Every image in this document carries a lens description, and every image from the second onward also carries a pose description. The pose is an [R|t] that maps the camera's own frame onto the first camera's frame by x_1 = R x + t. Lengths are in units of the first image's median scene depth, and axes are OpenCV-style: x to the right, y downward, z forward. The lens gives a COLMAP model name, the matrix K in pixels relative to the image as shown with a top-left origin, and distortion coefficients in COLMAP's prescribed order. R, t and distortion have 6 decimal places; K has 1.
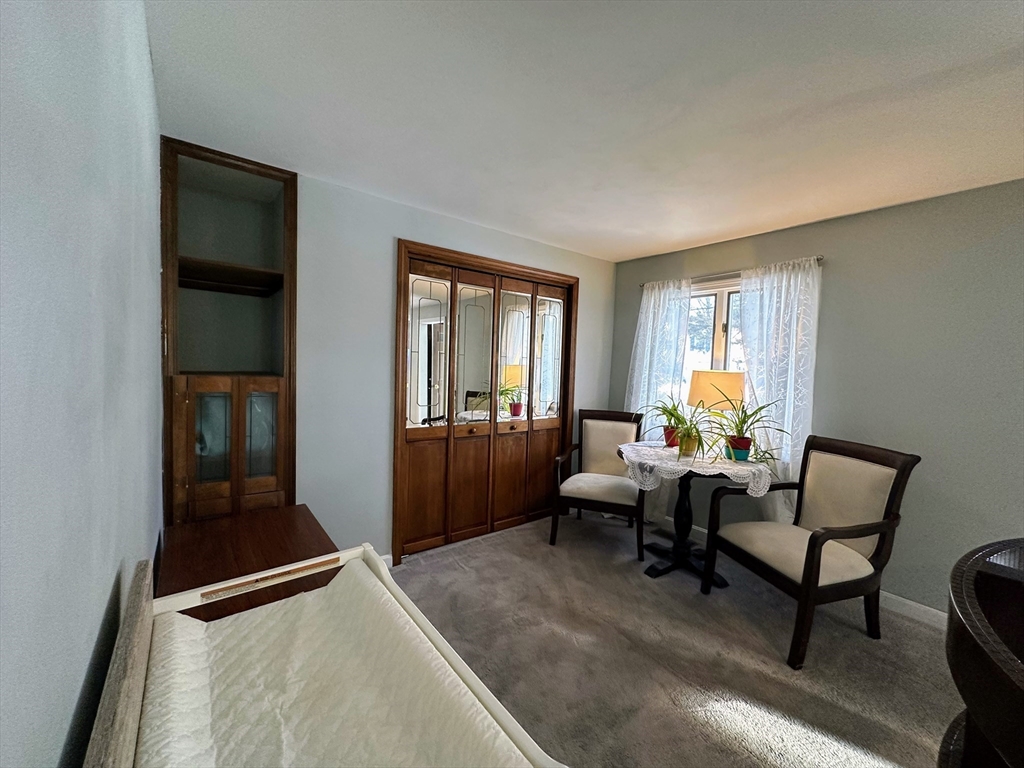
lens RADIAL K [[405.6, 0, 514.5], [0, 405.6, 385.8], [0, 0, 1]] dist [0.000706, 0.000074]
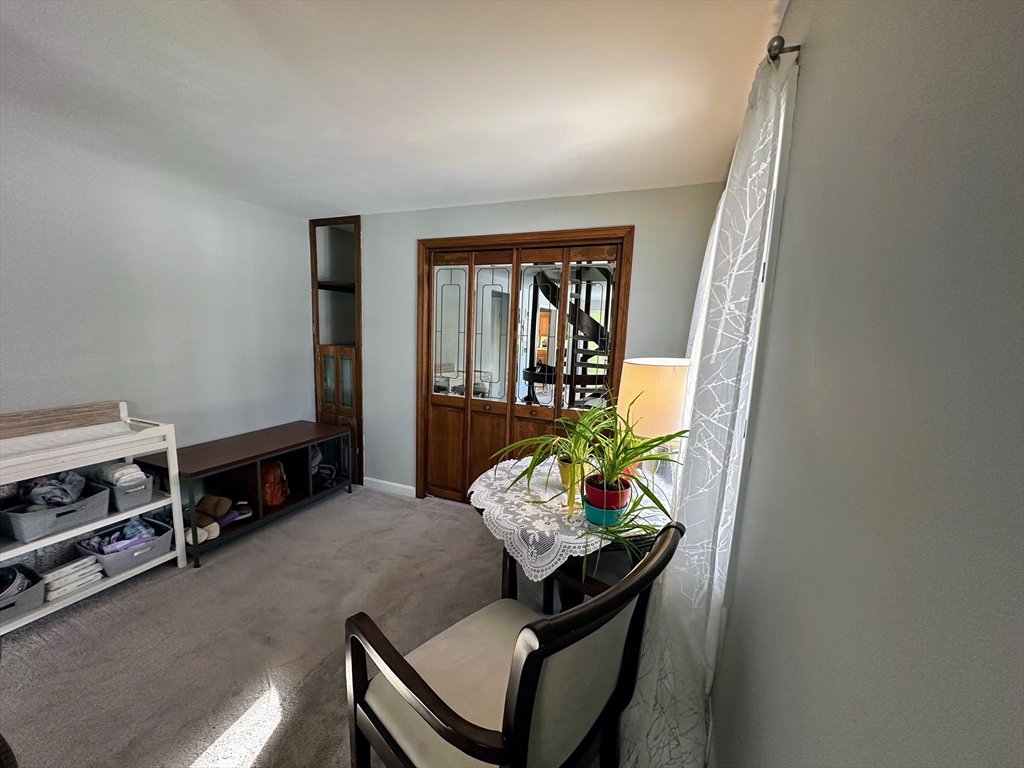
lens RADIAL K [[405.6, 0, 511.4], [0, 405.6, 385.7], [0, 0, 1]] dist [0.000706, 0.000074]
pose [[0.493712, 0.105998, -0.863142, 0.914926], [-0.064969, 0.994266, 0.084938, -0.040122], [0.867195, 0.014143, 0.497767, 0.598603]]
